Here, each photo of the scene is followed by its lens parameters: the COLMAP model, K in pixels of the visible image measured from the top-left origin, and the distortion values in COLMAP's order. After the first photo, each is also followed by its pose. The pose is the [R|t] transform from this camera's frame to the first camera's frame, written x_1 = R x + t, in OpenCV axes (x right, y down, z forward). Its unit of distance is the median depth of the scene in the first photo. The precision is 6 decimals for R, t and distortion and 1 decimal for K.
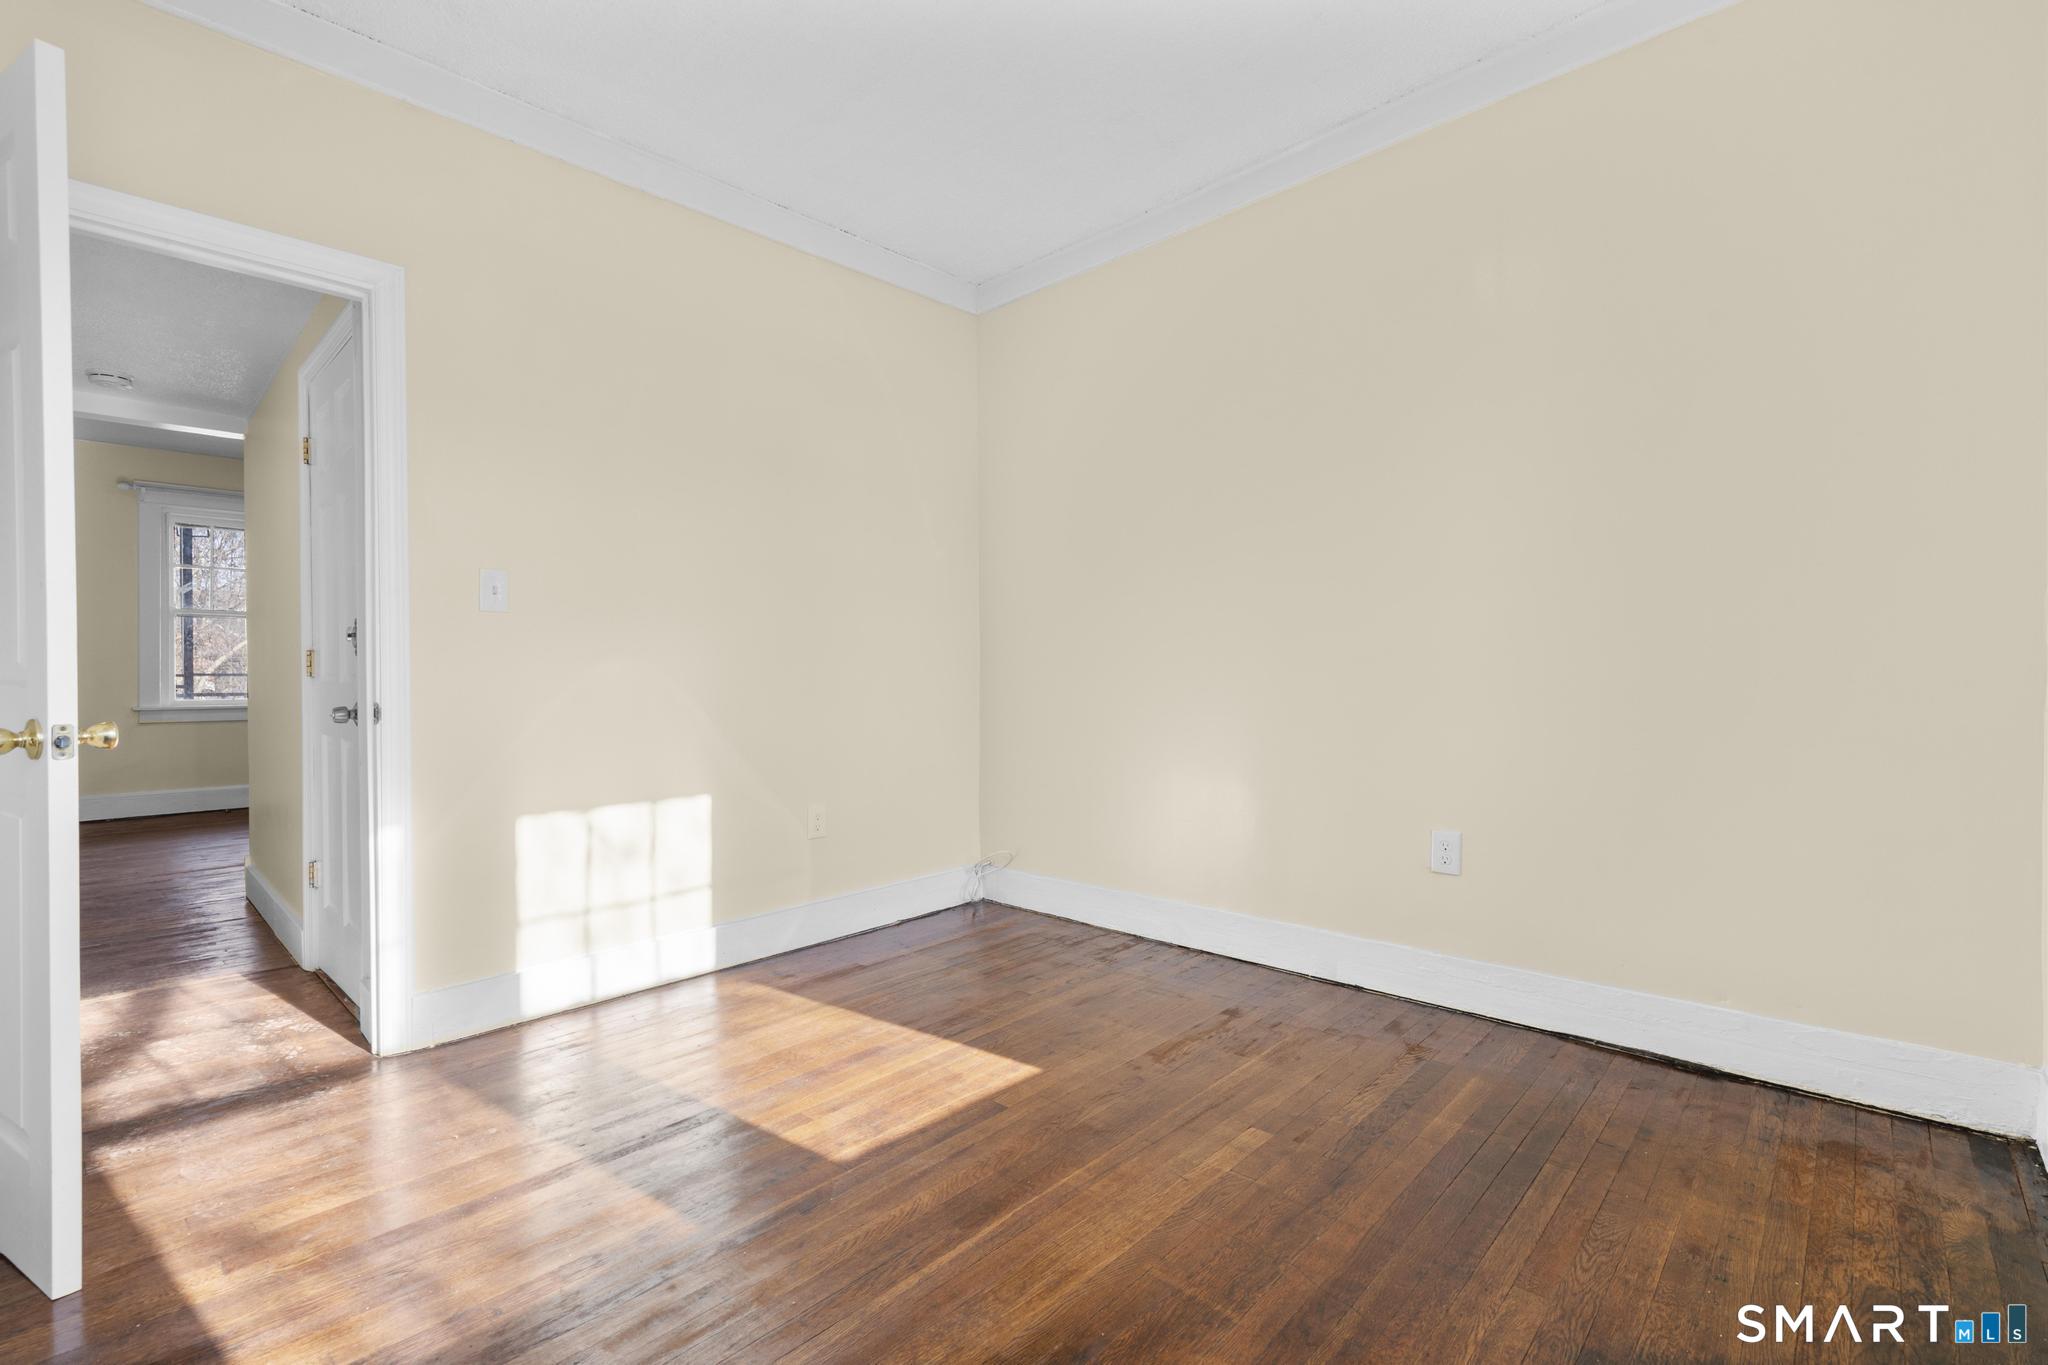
lens RADIAL K [[940.7, 0, 1019.2], [0, 940.7, 684.8], [0, 0, 1]] dist [-0.000946, 0.000083]
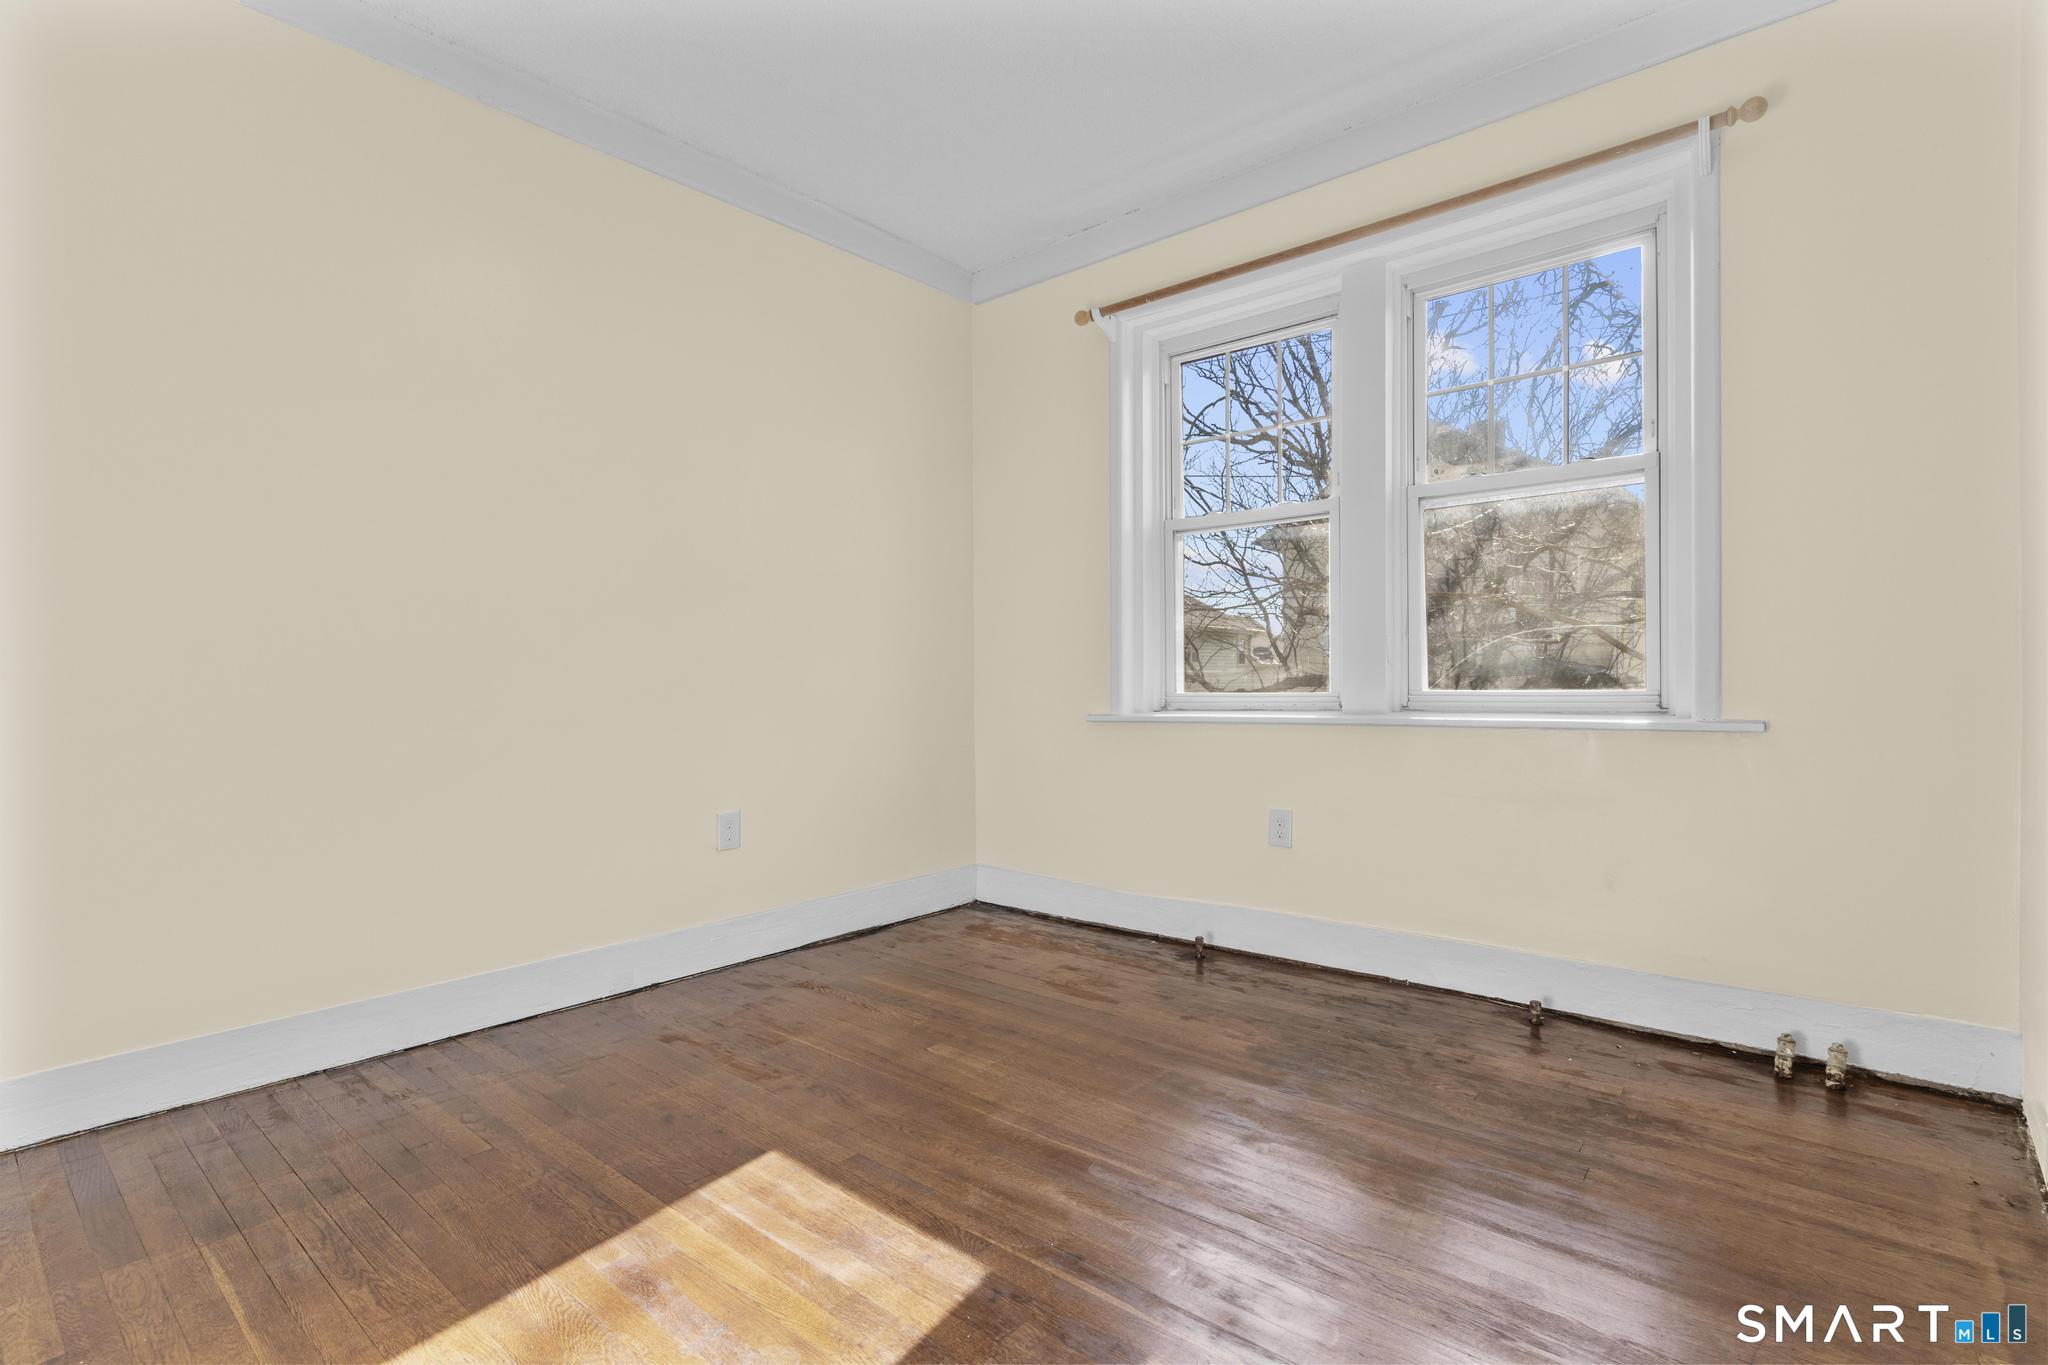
lens RADIAL K [[940.7, 0, 1025.7], [0, 940.7, 677.6], [0, 0, 1]] dist [-0.000946, 0.000083]
pose [[-0.056678, 0.007886, 0.998361, -0.697914], [0.012011, 0.999902, -0.007216, 0.001030], [-0.998320, 0.011582, -0.056767, 0.668590]]
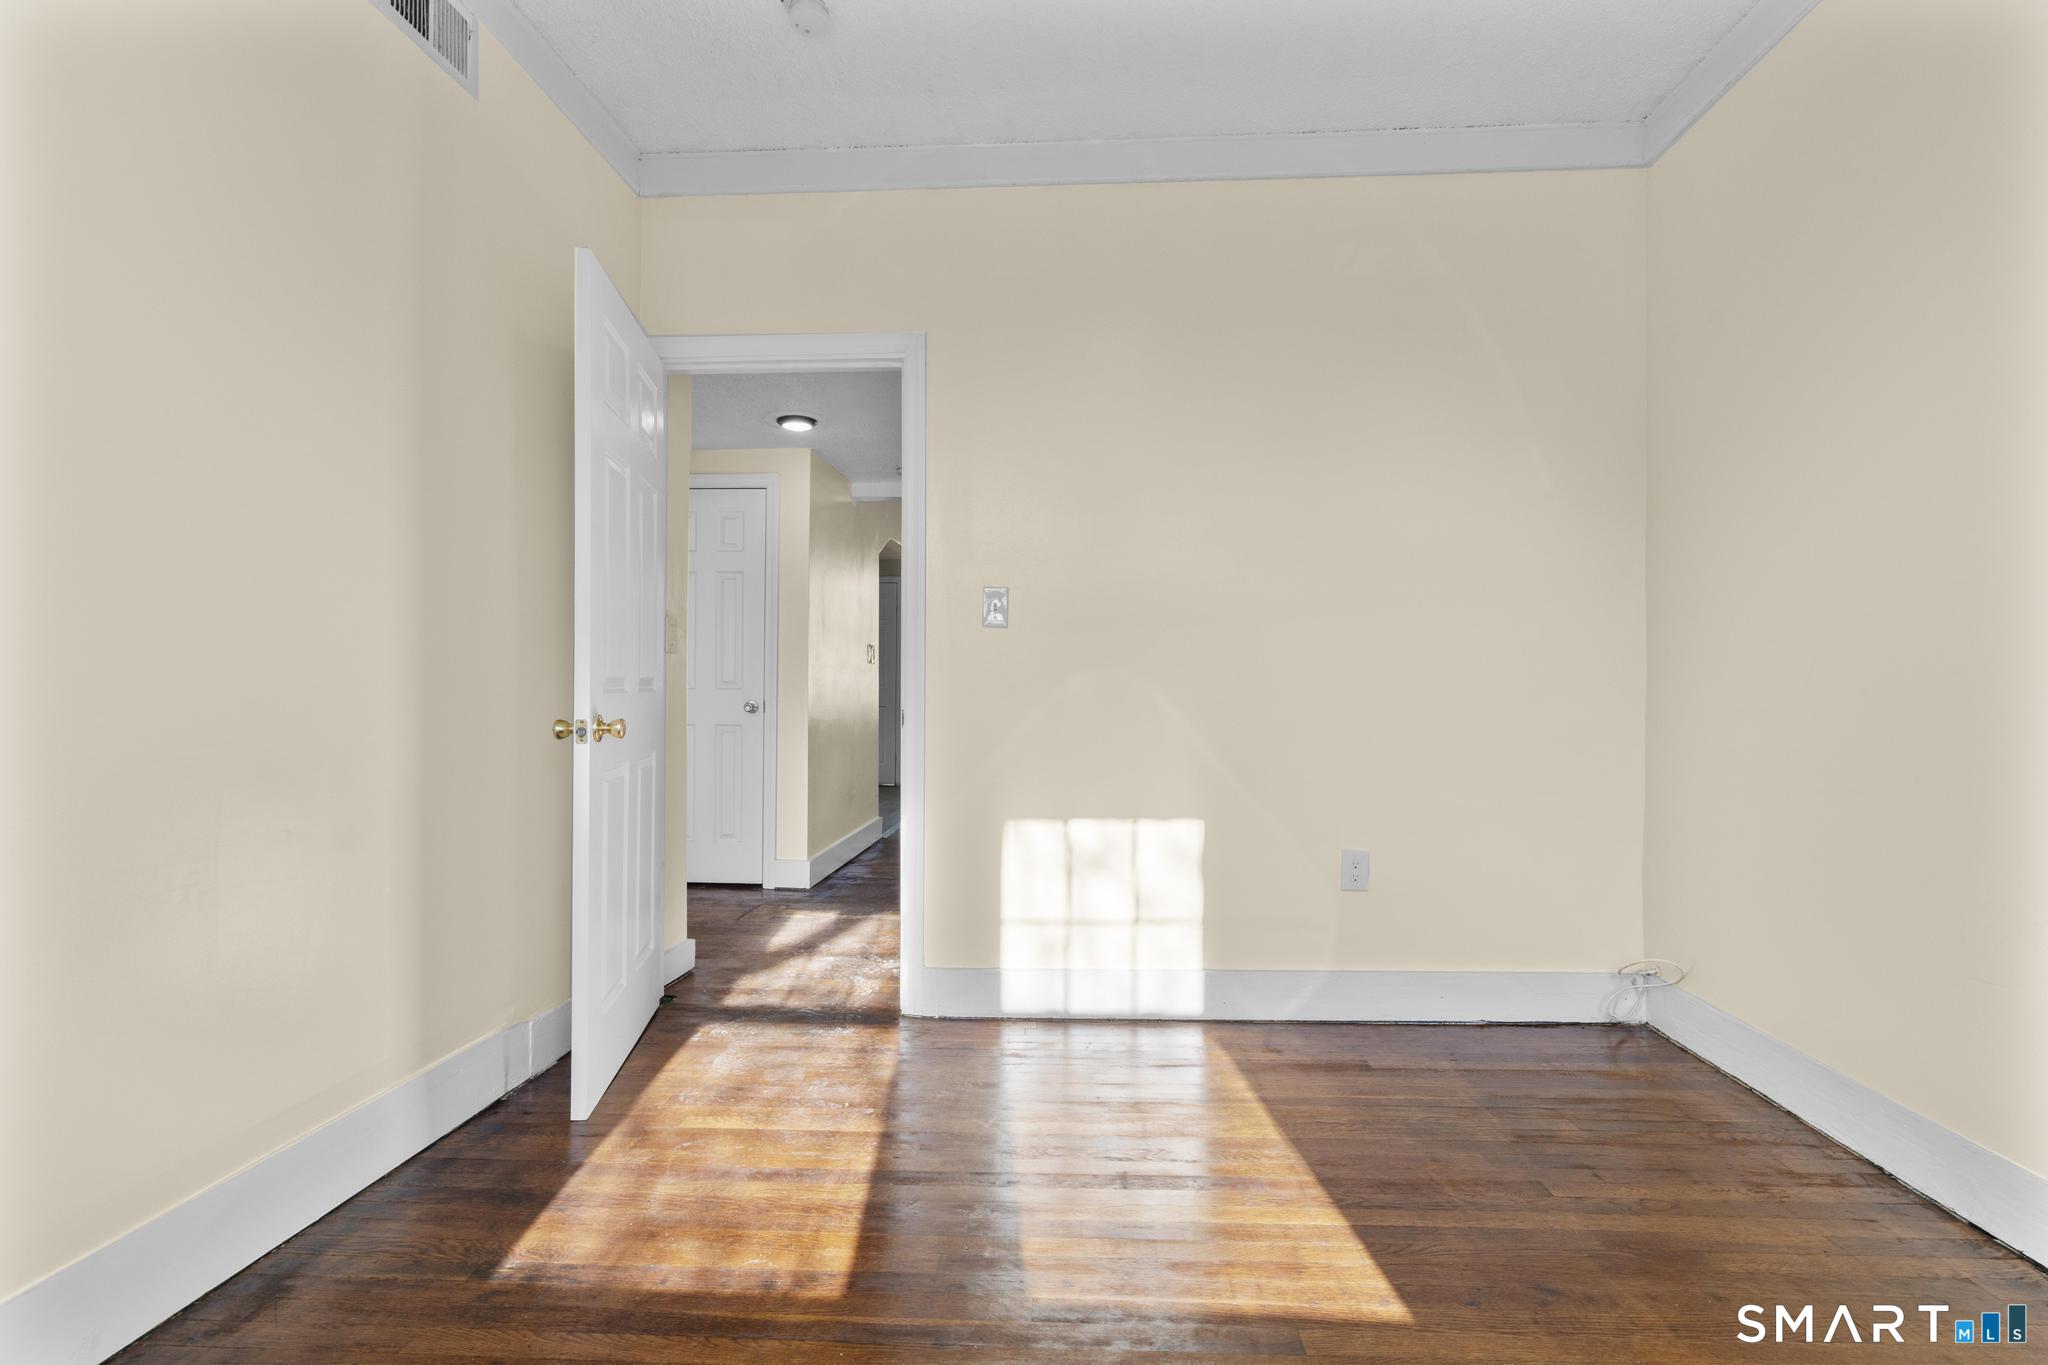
lens RADIAL K [[940.7, 0, 1025.7], [0, 940.7, 680.5], [0, 0, 1]] dist [-0.000946, 0.000083]
pose [[0.638864, 0.000262, -0.769320, 0.279903], [-0.013797, 0.999843, -0.011117, -0.005237], [0.769196, 0.017716, 0.638767, 0.327257]]
